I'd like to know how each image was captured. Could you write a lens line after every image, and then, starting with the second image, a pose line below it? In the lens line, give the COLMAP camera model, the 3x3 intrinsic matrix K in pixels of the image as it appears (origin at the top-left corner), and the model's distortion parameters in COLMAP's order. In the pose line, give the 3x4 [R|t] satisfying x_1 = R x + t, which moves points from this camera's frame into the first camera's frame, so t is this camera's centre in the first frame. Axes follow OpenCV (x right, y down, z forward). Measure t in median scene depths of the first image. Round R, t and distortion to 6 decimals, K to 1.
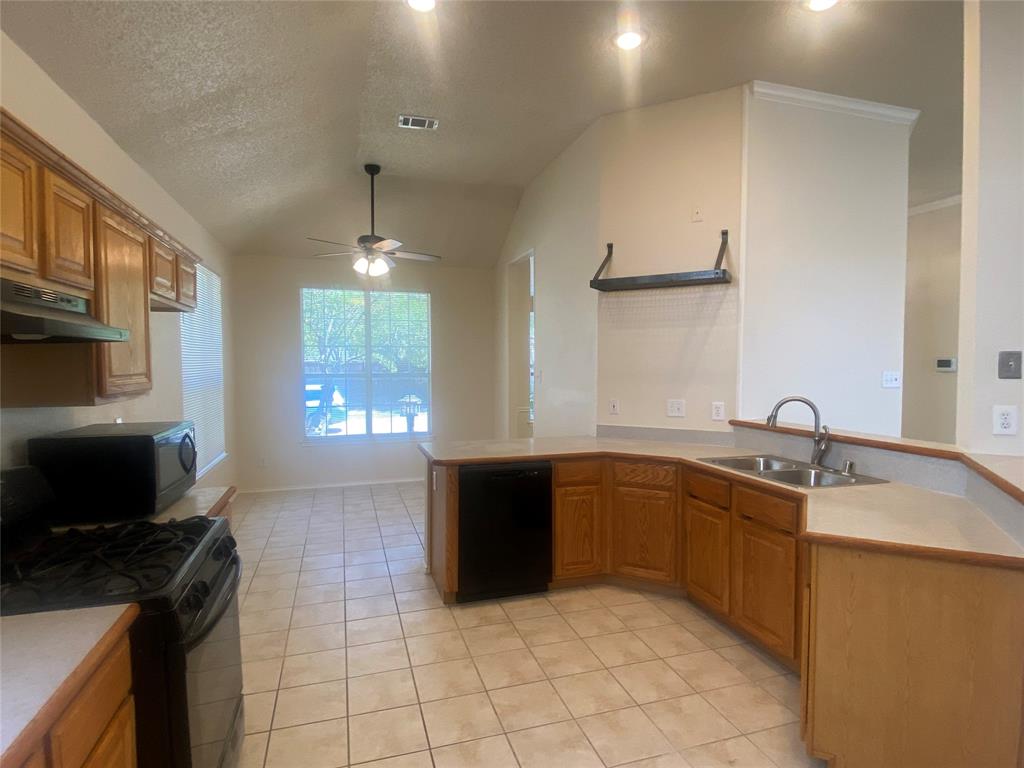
lens RADIAL K [[553.7, 0, 512.0], [0, 553.7, 384.0], [0, 0, 1]] dist [0.075842, -0.056465]
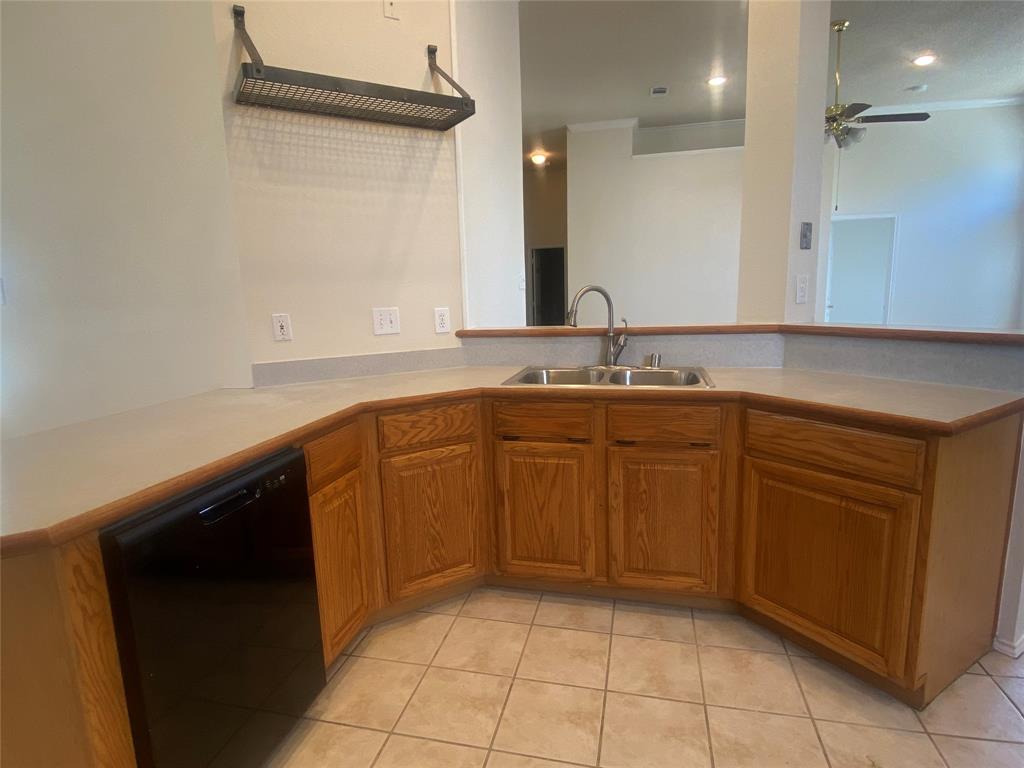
lens RADIAL K [[553.7, 0, 512.0], [0, 553.7, 384.0], [0, 0, 1]] dist [0.075842, -0.056465]
pose [[0.503378, -0.153854, 0.850258, -0.224202], [0.061271, 0.987899, 0.142485, 0.037134], [-0.861891, -0.019628, 0.506714, 0.621809]]
